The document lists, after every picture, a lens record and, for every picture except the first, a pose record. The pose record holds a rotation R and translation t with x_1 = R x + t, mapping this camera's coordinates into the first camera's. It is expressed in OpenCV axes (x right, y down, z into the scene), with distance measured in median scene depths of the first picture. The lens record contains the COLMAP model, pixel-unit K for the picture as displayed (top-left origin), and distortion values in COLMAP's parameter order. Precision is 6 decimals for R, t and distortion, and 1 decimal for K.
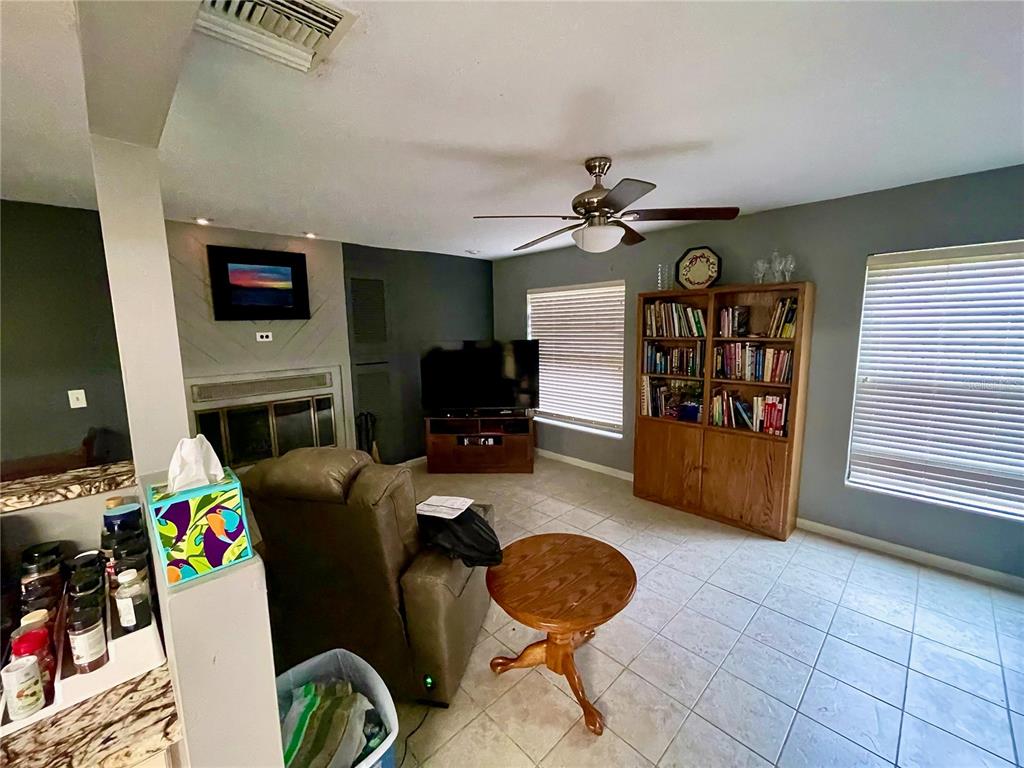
lens RADIAL K [[417.2, 0, 513.6], [0, 417.2, 382.4], [0, 0, 1]] dist [-0.001229, -0.000088]
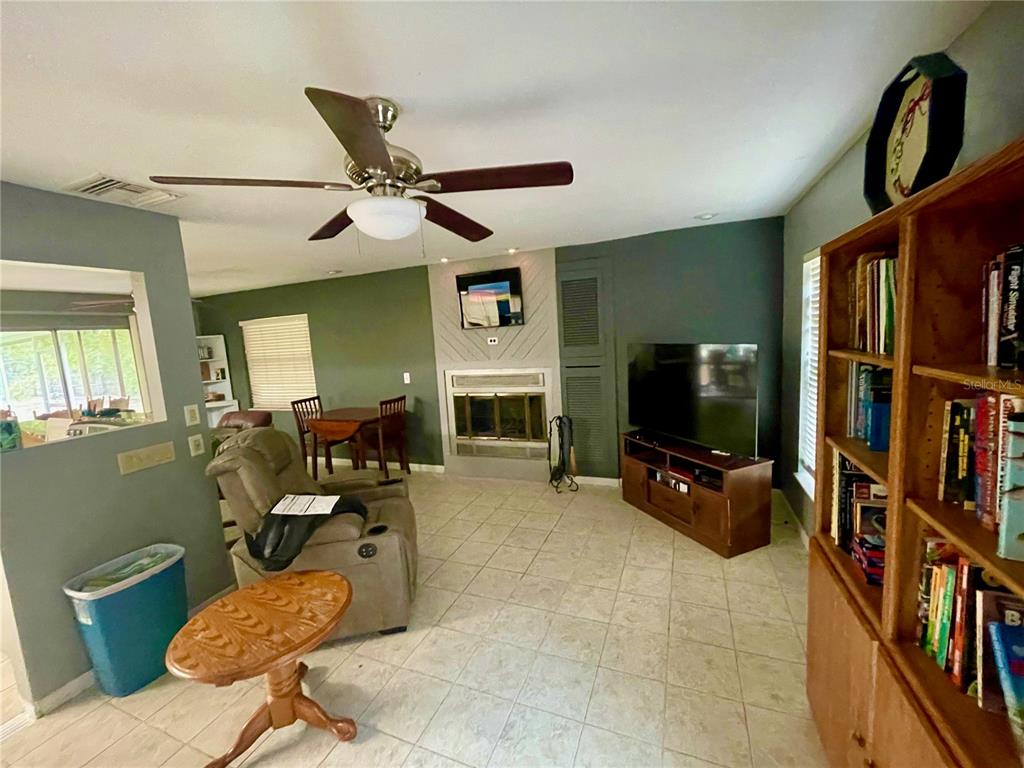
lens RADIAL K [[417.2, 0, 513.6], [0, 417.2, 382.4], [0, 0, 1]] dist [-0.001229, -0.000088]
pose [[0.399461, 0.099242, -0.911363, 0.576045], [-0.071771, 0.994458, 0.076832, -0.087269], [0.913937, 0.034718, 0.404369, 0.565457]]
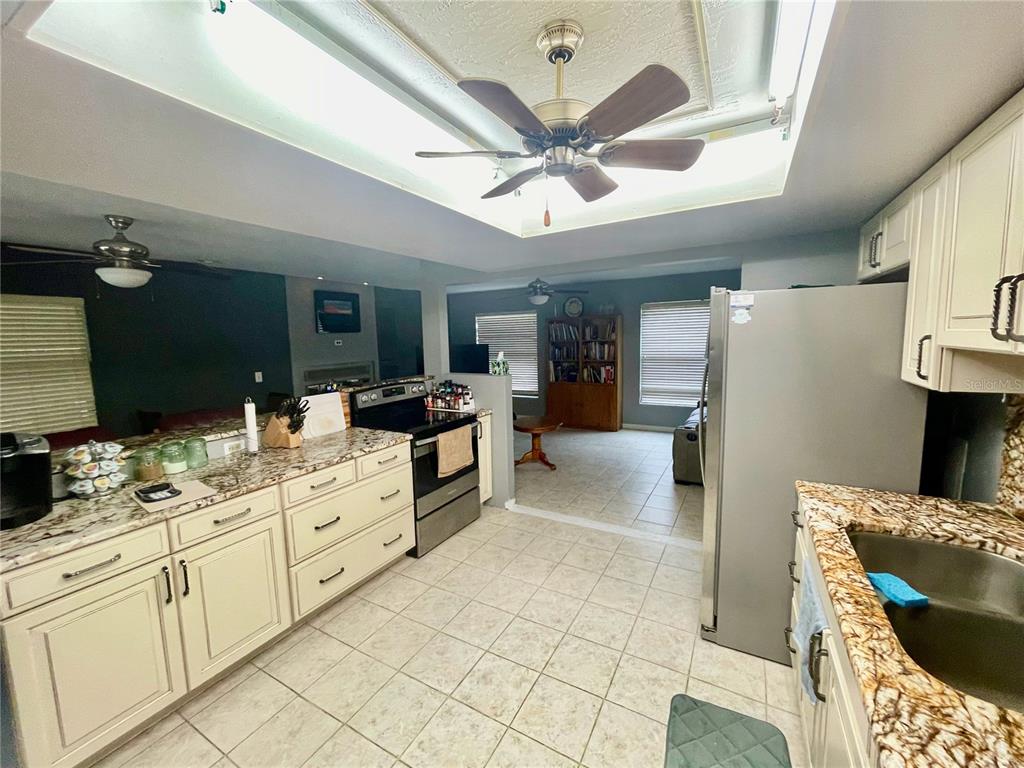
lens RADIAL K [[413.5, 0, 513.5], [0, 413.5, 381.8], [0, 0, 1]] dist [-0.001694, -0.000050]
pose [[0.957438, -0.038926, 0.286002, -0.410470], [0.048386, 0.998488, -0.026079, 0.126424], [-0.284554, 0.038808, 0.957874, -0.798913]]
